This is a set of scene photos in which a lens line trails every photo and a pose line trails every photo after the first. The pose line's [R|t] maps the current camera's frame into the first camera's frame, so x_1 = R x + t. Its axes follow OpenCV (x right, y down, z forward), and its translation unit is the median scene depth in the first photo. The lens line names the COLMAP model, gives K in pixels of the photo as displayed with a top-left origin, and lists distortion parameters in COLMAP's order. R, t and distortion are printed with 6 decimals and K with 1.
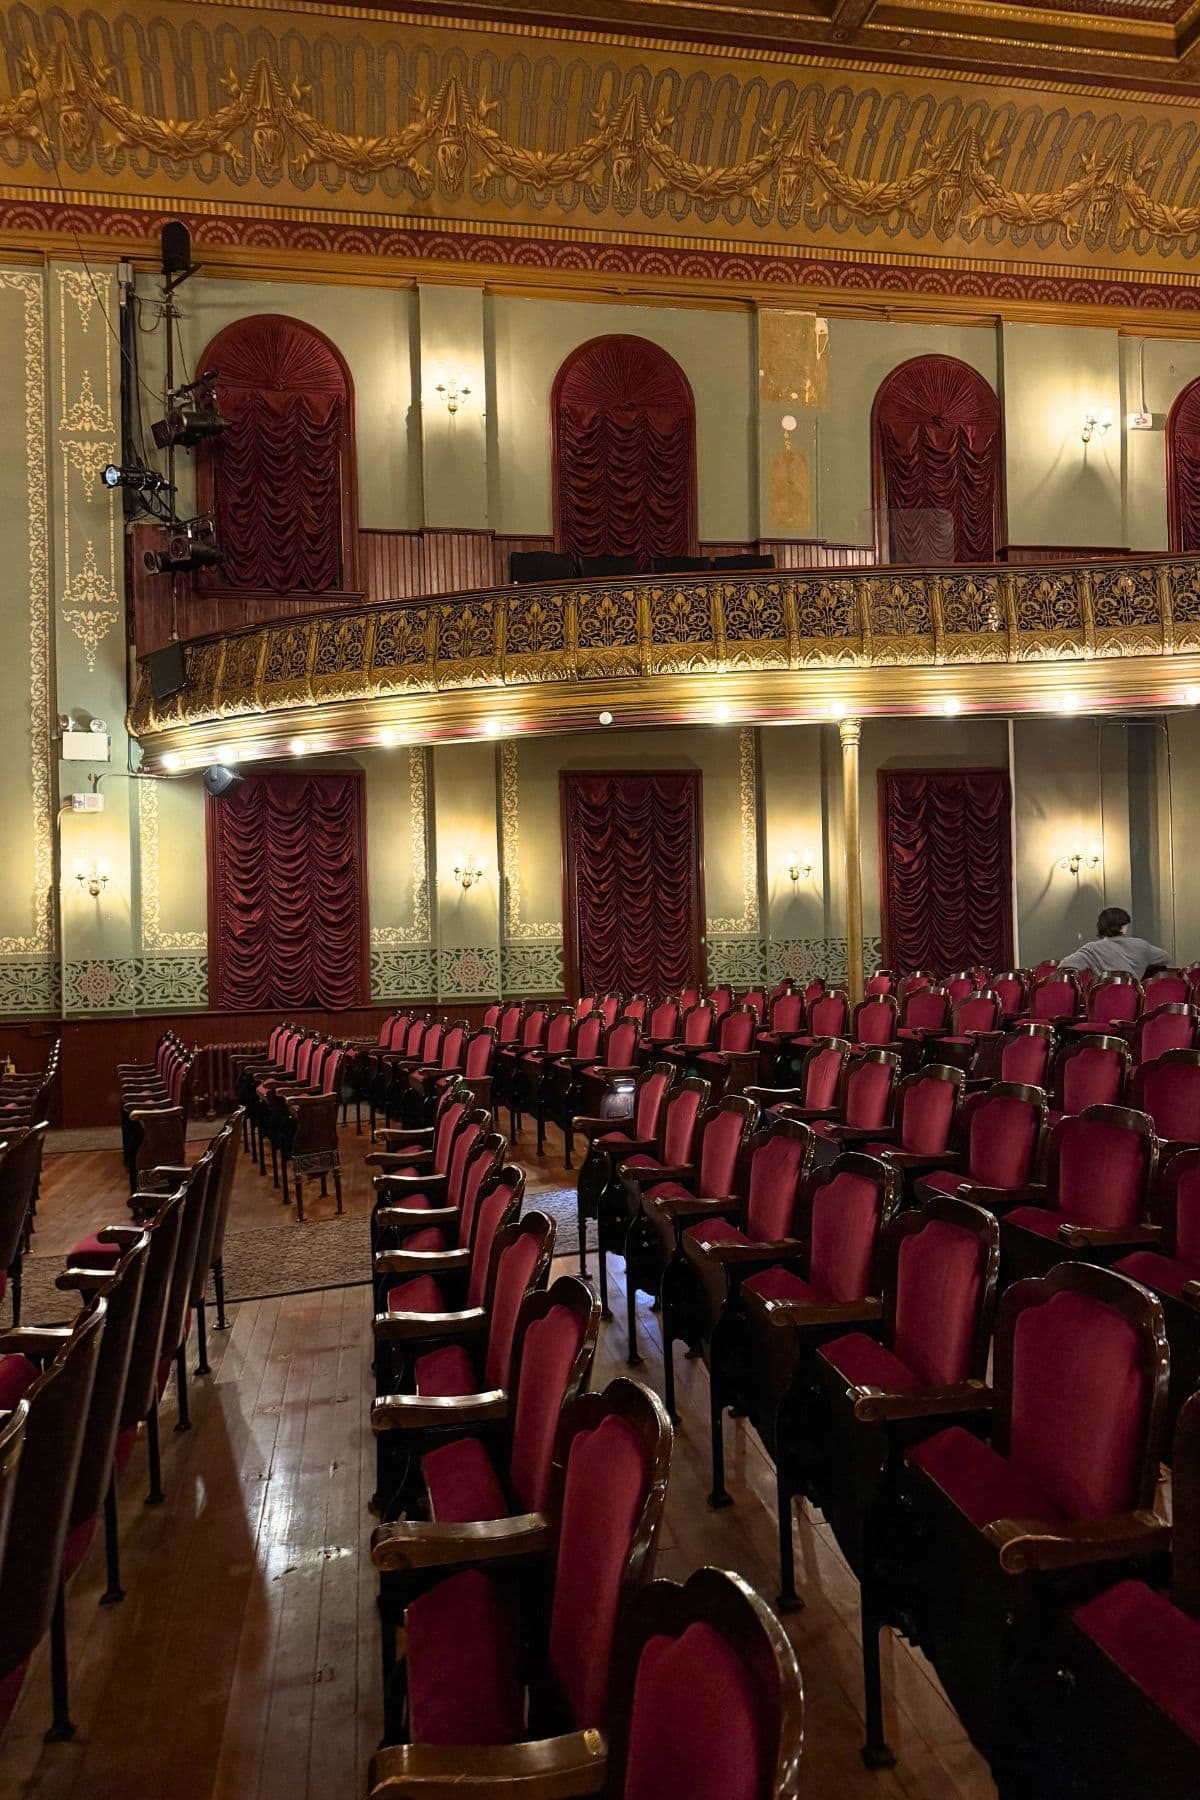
lens RADIAL K [[1278.0, 0, 600.0], [0, 1278.0, 900.0], [0, 0, 1]] dist [0.003029, 0.000824]
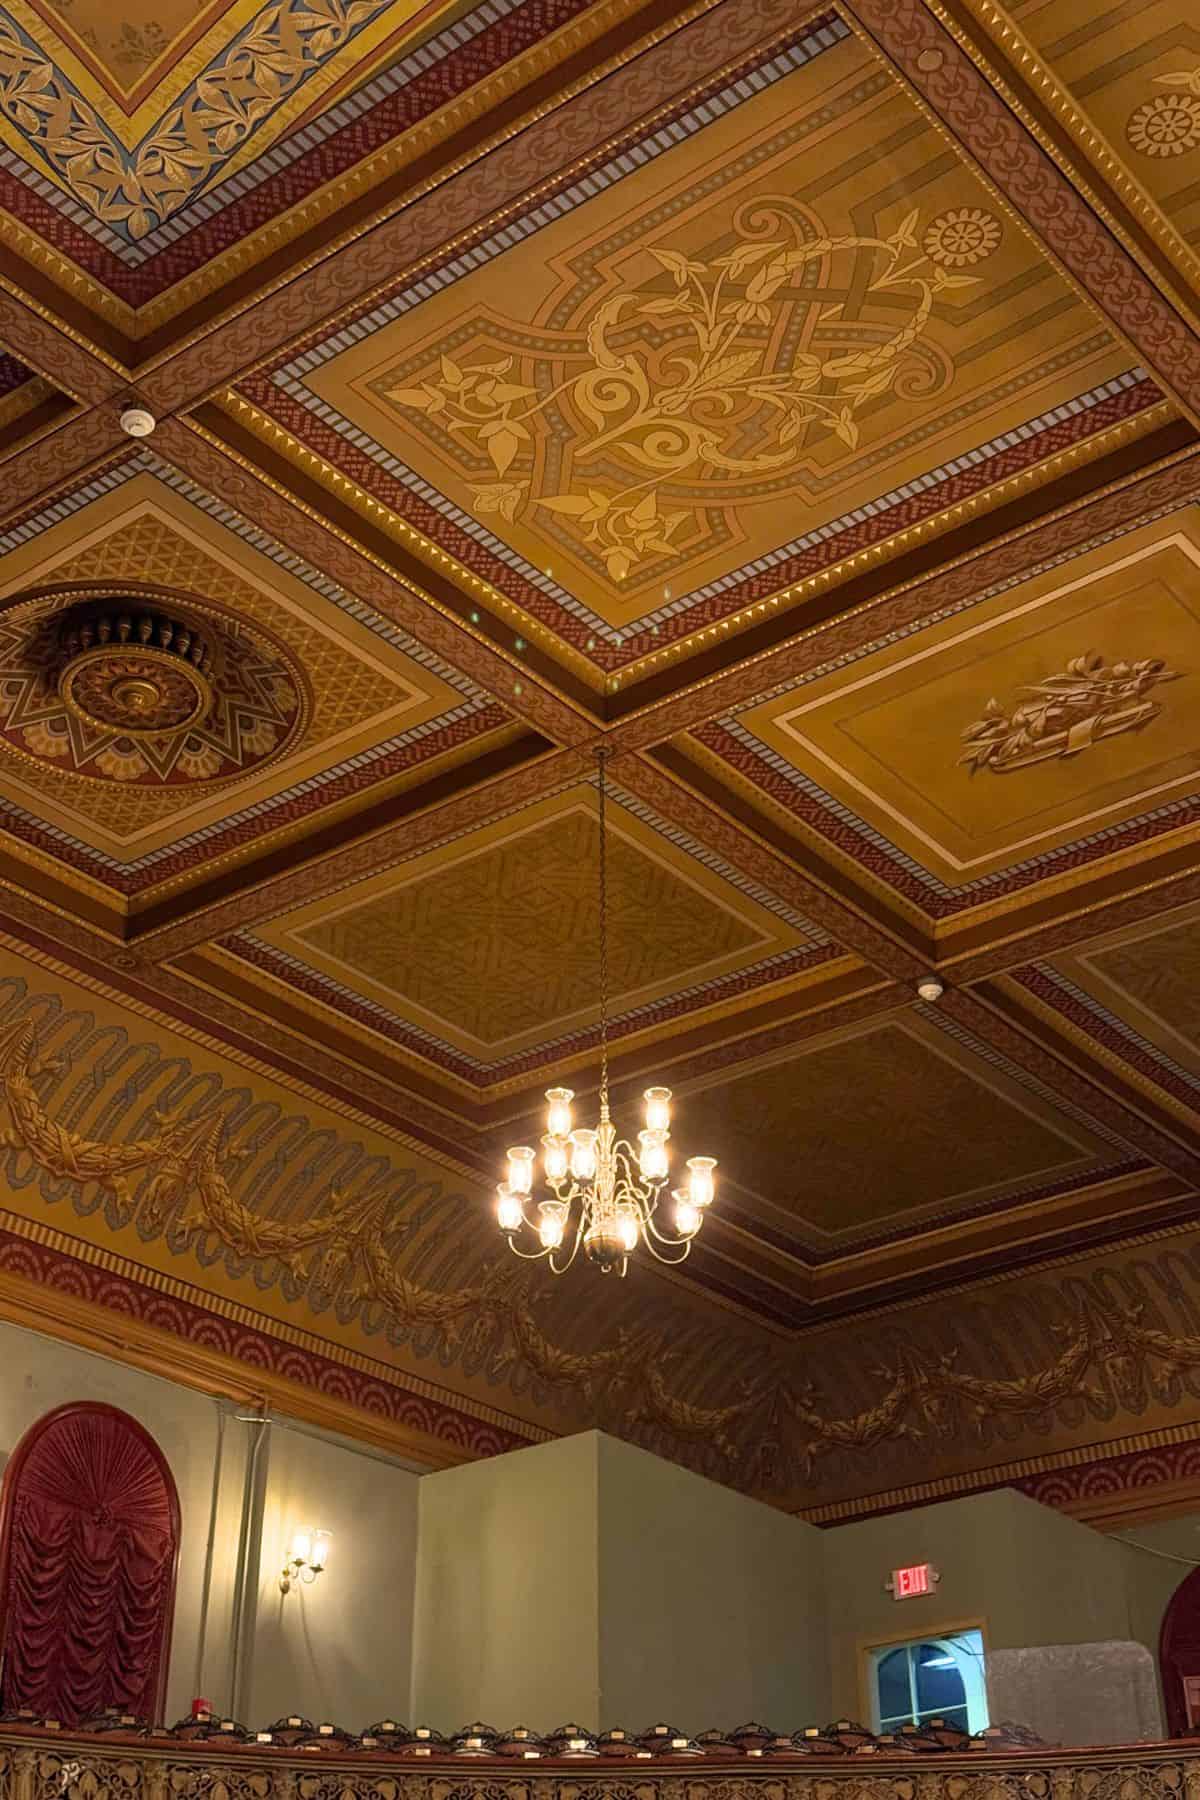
lens RADIAL K [[2478.1, 0, 600.0], [0, 2478.1, 900.0], [0, 0, 1]] dist [0.131173, -0.002645]
pose [[0.761861, 0.358165, 0.539710, -0.312435], [-0.023919, 0.848206, -0.529126, 0.009657], [-0.647299, 0.390211, 0.654782, -0.063620]]
